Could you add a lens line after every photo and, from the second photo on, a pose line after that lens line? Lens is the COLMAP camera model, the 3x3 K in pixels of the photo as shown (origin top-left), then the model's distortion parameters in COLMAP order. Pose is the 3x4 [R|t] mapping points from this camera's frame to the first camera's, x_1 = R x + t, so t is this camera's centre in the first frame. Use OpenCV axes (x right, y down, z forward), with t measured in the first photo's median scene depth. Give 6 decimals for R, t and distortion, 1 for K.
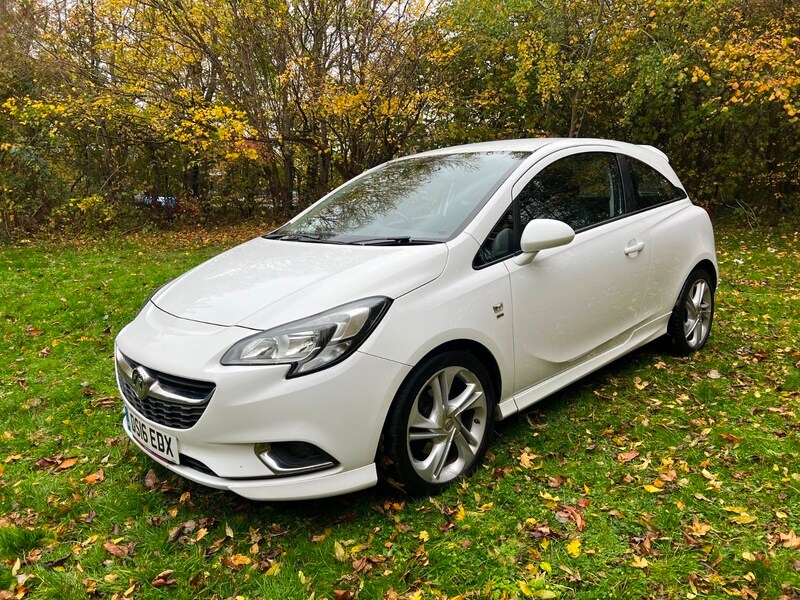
lens RADIAL K [[600.0, 0, 400.8], [0, 600.0, 308.8], [0, 0, 1]] dist [0.066469, -0.071514]
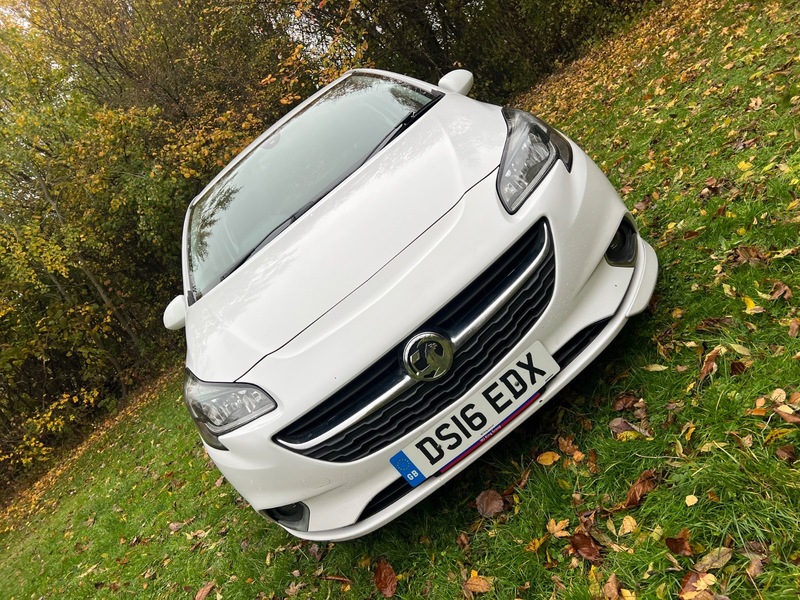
lens RADIAL K [[600.4, 0, 404.5], [0, 600.4, 308.2], [0, 0, 1]] dist [0.028960, -0.034824]
pose [[0.471509, -0.542672, 0.695116, -0.817251], [0.715544, 0.696146, 0.058111, 0.027585], [-0.515438, 0.469986, 0.716545, 0.490291]]
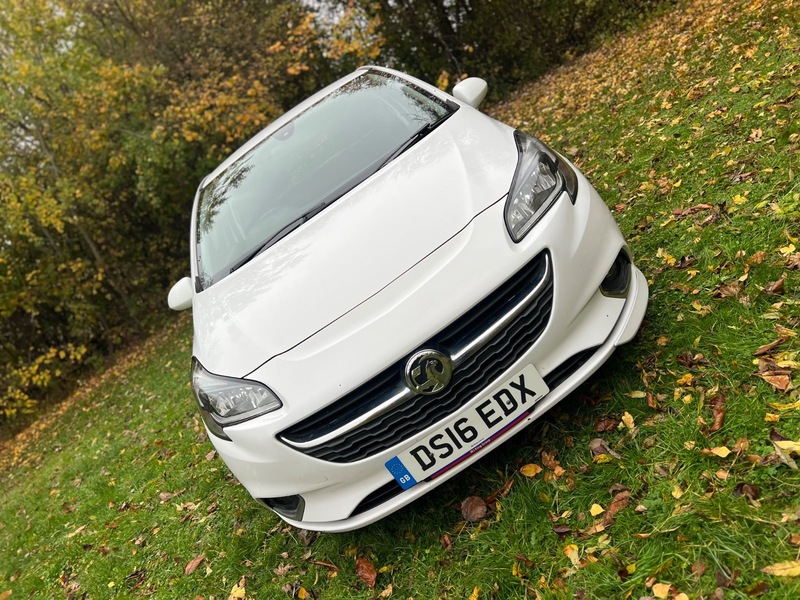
lens RADIAL K [[600.4, 0, 407.6], [0, 600.4, 307.4], [0, 0, 1]] dist [0.028960, -0.034824]
pose [[0.496311, -0.534993, 0.683709, -0.828346], [0.659744, 0.744327, 0.103512, -0.020711], [-0.564281, 0.399699, 0.722376, 0.450872]]
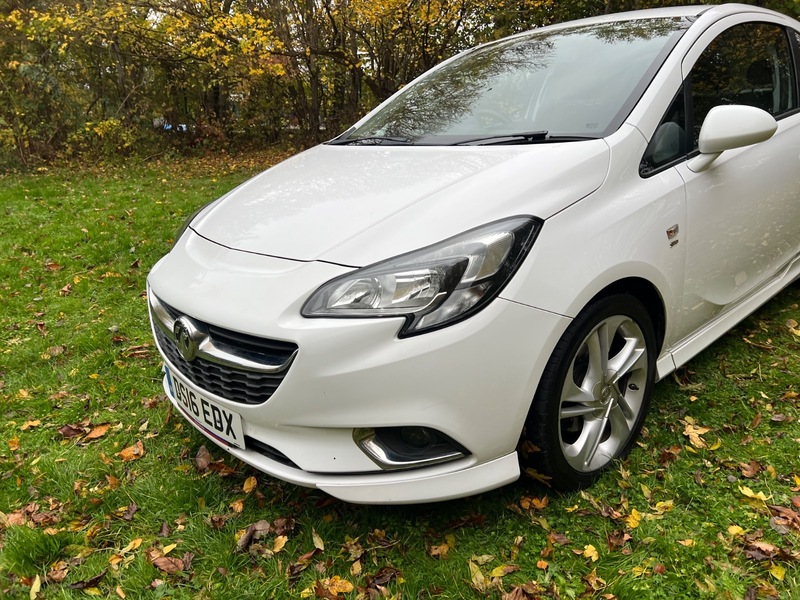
lens RADIAL K [[600.0, 0, 411.8], [0, 600.0, 313.1], [0, 0, 1]] dist [0.066469, -0.071514]
pose [[0.999727, -0.004882, -0.022869, -0.131017], [0.007606, 0.992672, 0.120597, 0.004733], [0.022113, -0.120738, 0.992438, 0.266596]]
